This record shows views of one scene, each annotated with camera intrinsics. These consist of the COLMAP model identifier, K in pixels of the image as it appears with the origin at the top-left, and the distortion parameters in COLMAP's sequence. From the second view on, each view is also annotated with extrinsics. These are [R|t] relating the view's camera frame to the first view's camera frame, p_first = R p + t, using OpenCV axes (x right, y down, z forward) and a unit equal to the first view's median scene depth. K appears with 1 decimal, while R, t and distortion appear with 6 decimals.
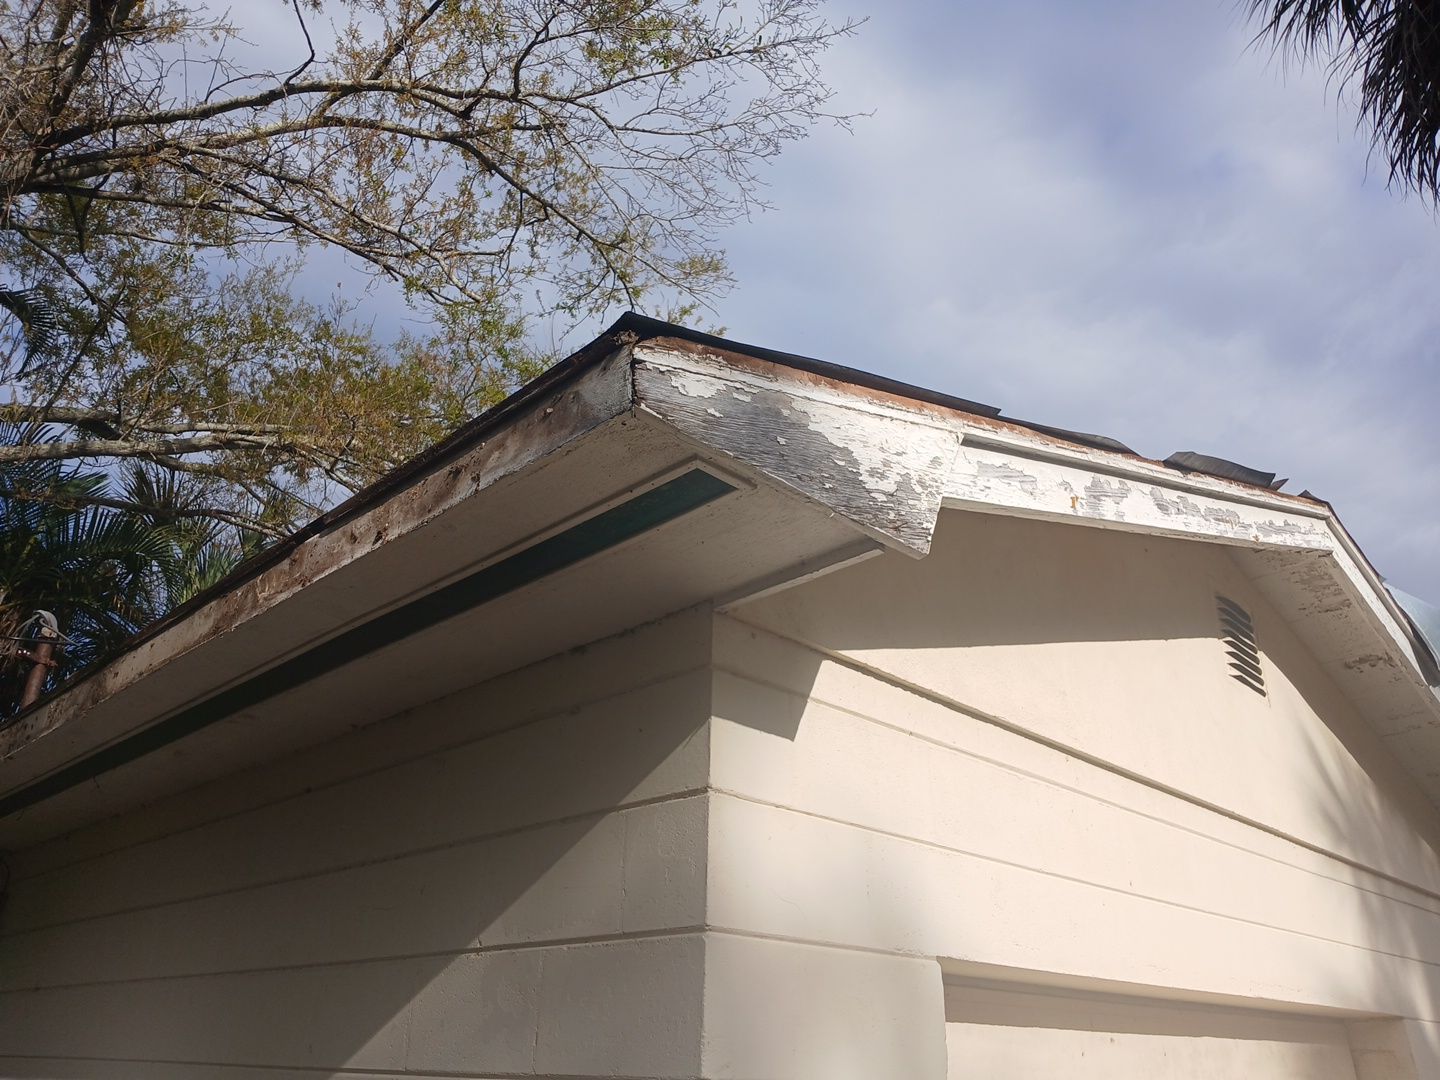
lens RADIAL K [[1102.7, 0, 720.0], [0, 1102.7, 540.0], [0, 0, 1]] dist [0.121031, -0.223191]
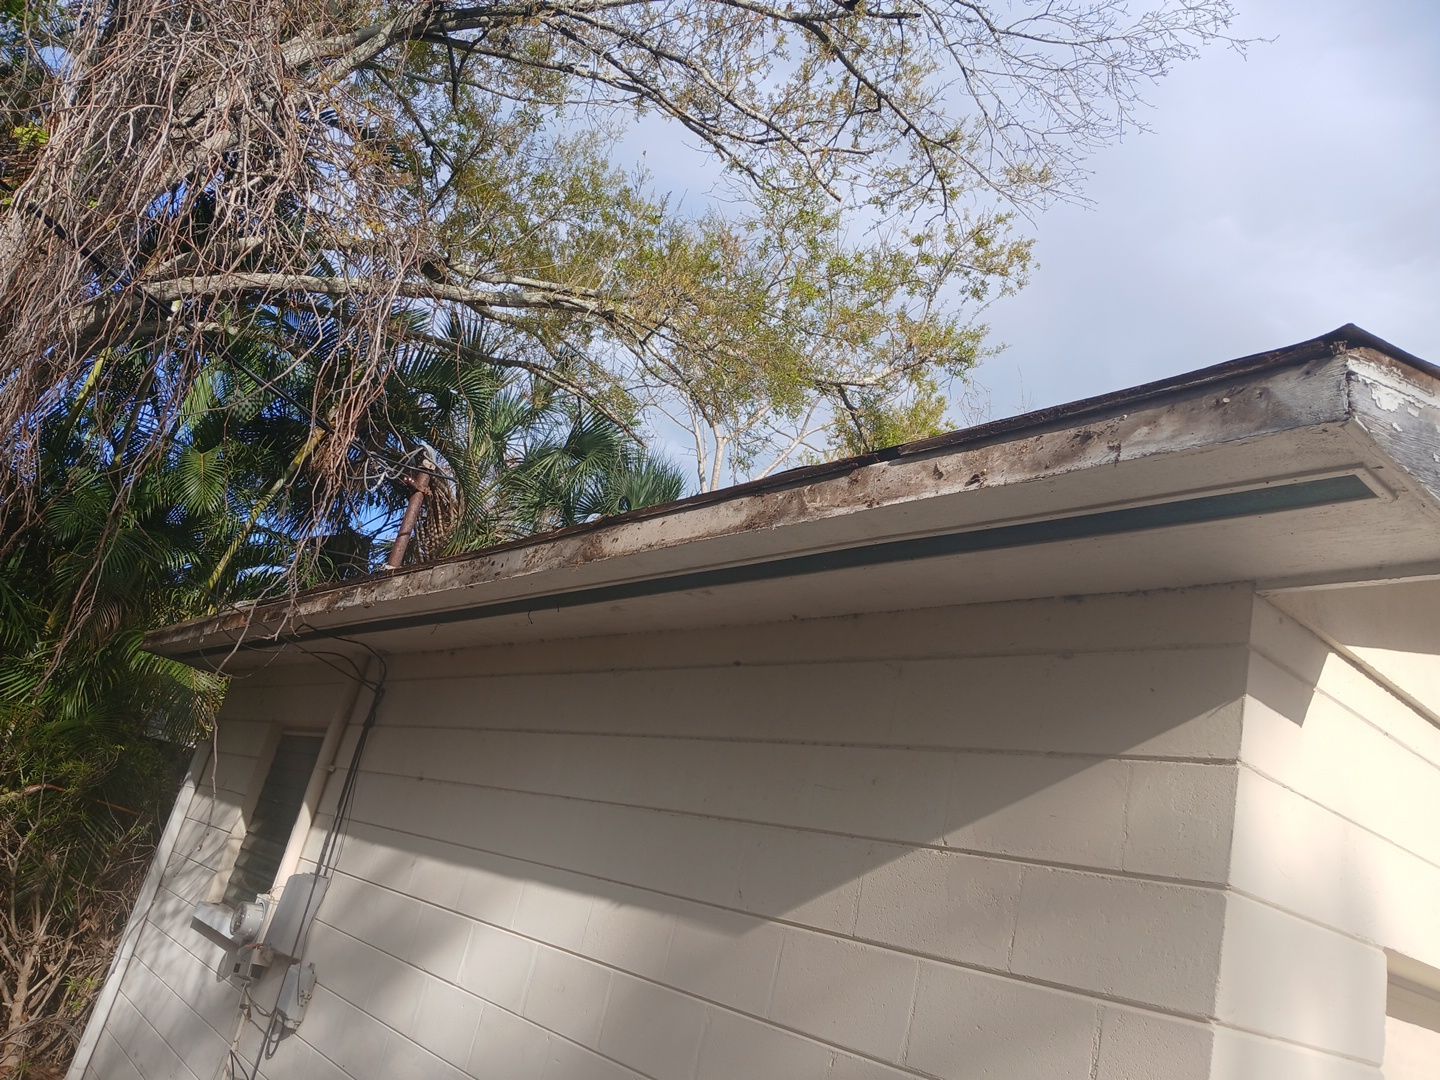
lens RADIAL K [[1105.0, 0, 720.0], [0, 1105.0, 540.0], [0, 0, 1]] dist [0.095501, -0.202012]
pose [[0.971961, 0.164354, -0.168167, -0.119330], [-0.146903, 0.982847, 0.111500, -0.009803], [0.183607, -0.083669, 0.979432, -0.038638]]
